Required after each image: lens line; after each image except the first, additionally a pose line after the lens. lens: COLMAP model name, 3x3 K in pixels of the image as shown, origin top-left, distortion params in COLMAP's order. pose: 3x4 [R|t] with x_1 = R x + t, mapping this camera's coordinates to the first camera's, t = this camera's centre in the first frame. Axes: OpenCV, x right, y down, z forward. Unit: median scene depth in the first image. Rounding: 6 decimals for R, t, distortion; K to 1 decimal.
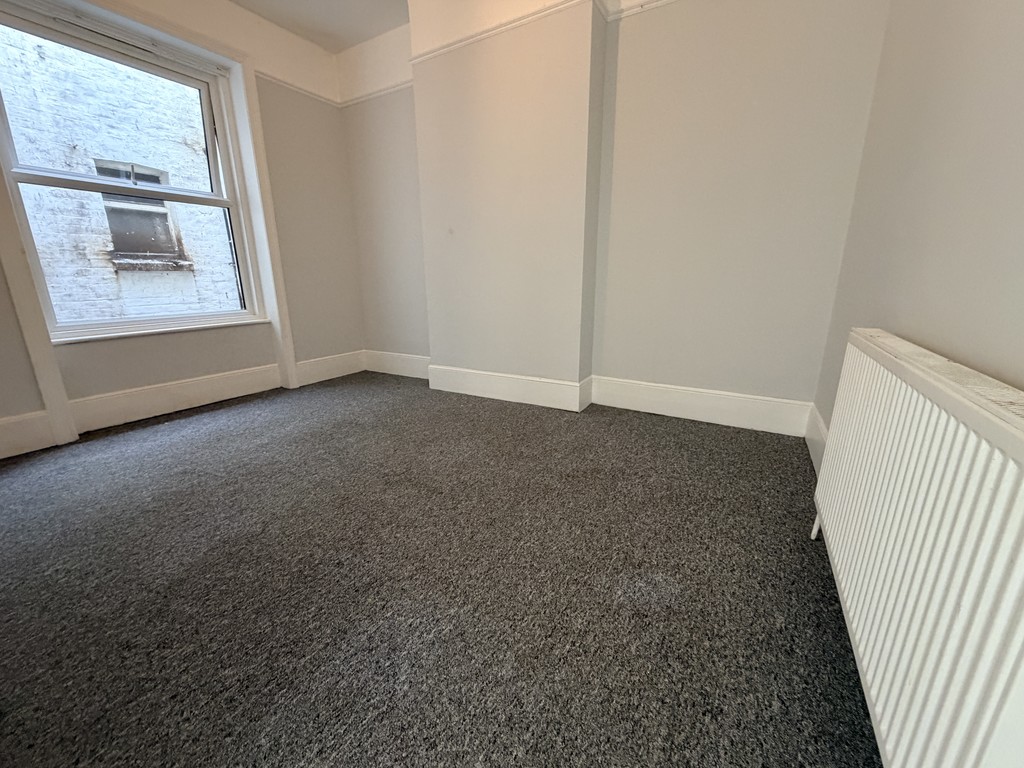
lens RADIAL K [[409.6, 0, 508.8], [0, 409.6, 381.7], [0, 0, 1]] dist [-0.000821, 0.000146]
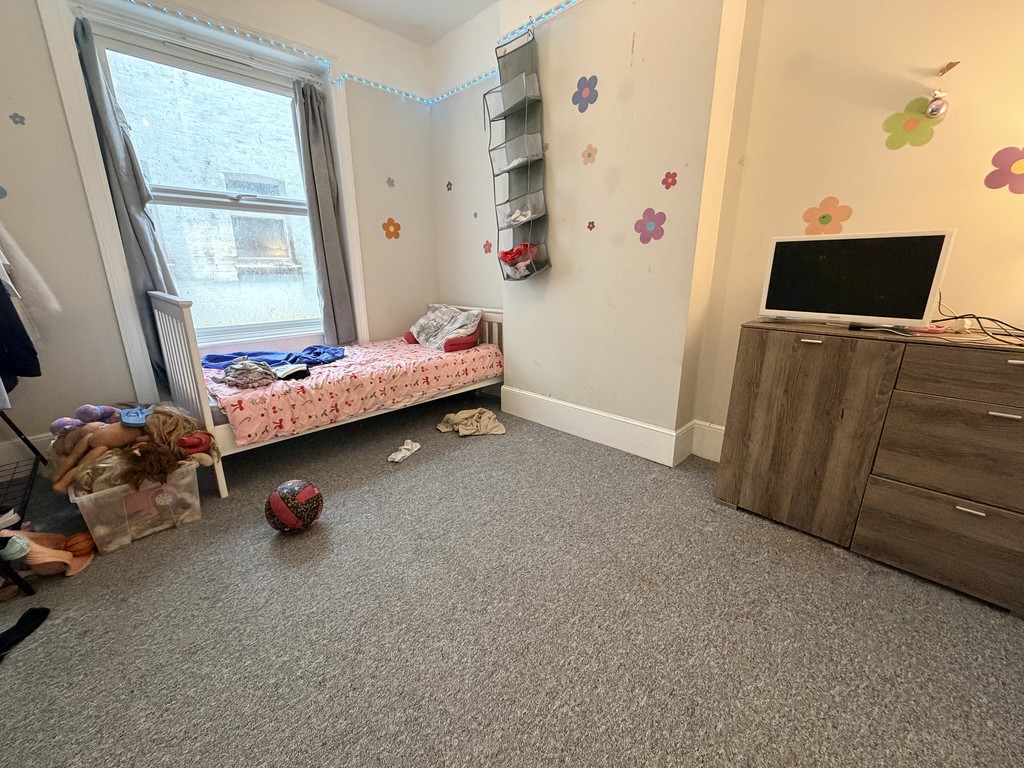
lens RADIAL K [[409.6, 0, 508.3], [0, 409.6, 383.2], [0, 0, 1]] dist [-0.000821, 0.000146]
pose [[0.967936, 0.070583, -0.241077, 0.052376], [-0.065088, 0.997407, 0.030691, -0.110724], [0.242619, -0.014016, 0.970021, 0.192206]]
